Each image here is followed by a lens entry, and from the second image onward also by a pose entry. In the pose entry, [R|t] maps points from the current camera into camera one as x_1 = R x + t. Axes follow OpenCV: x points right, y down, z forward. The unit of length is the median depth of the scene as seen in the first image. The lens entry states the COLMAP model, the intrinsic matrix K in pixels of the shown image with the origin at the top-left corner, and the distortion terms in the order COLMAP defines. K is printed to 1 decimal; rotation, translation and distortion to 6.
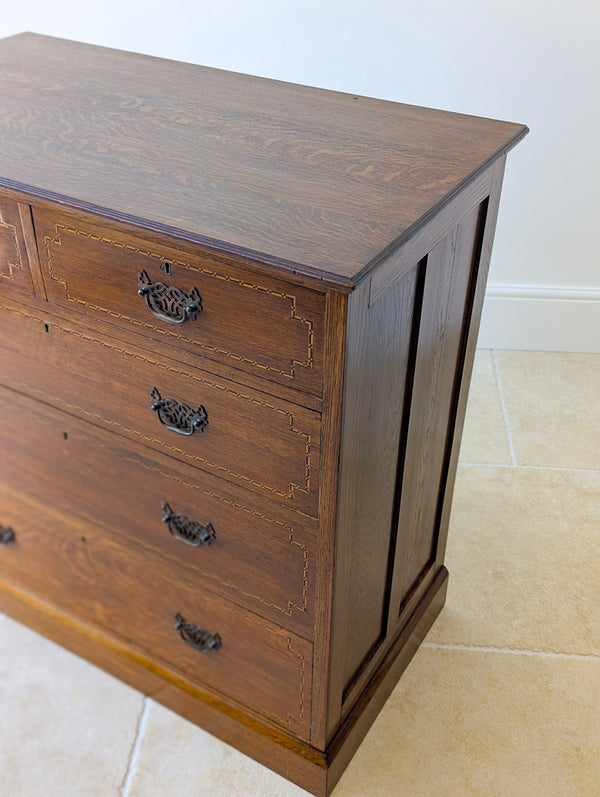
lens RADIAL K [[876.7, 0, 286.2], [0, 876.7, 379.2], [0, 0, 1]] dist [0.105006, -0.175205]
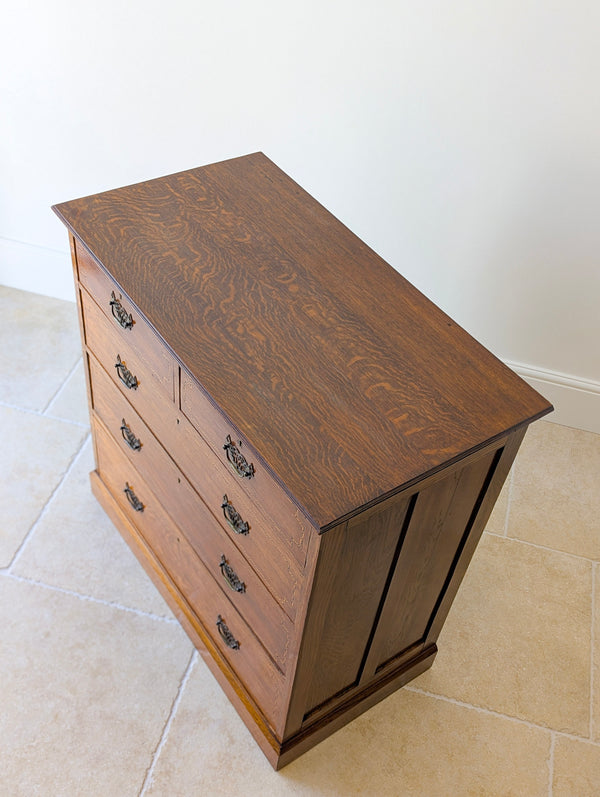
lens RADIAL K [[856.9, 0, 311.2], [0, 856.9, 403.2], [0, 0, 1]] dist [0.128153, -0.197394]
pose [[0.915788, 0.347082, -0.202155, 0.197800], [-0.308566, 0.930131, 0.199107, -0.420223], [0.257138, -0.119962, 0.958900, -0.281331]]
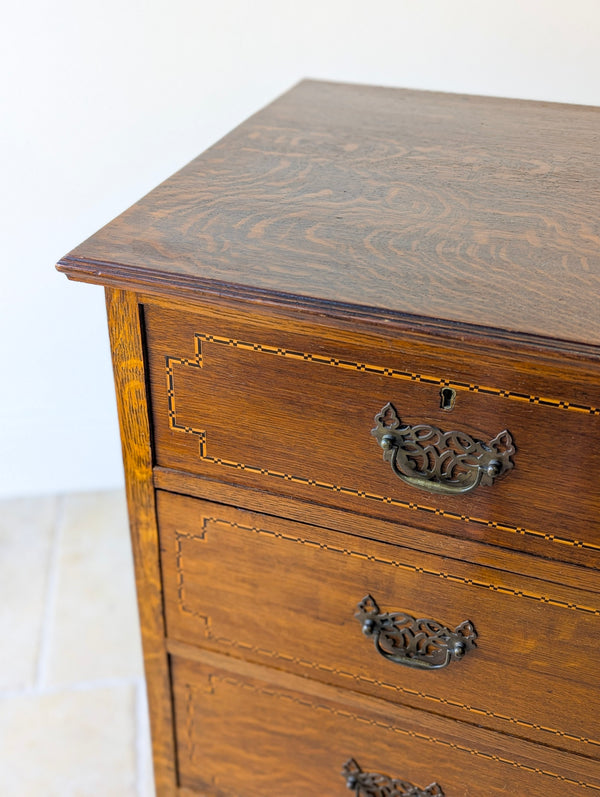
lens RADIAL K [[859.0, 0, 296.4], [0, 859.0, 397.9], [0, 0, 1]] dist [0.059156, -0.056705]
pose [[0.970986, -0.114573, 0.209902, -0.577714], [0.120300, 0.992629, -0.014681, -0.215761], [-0.206673, 0.039506, 0.977612, 0.563711]]
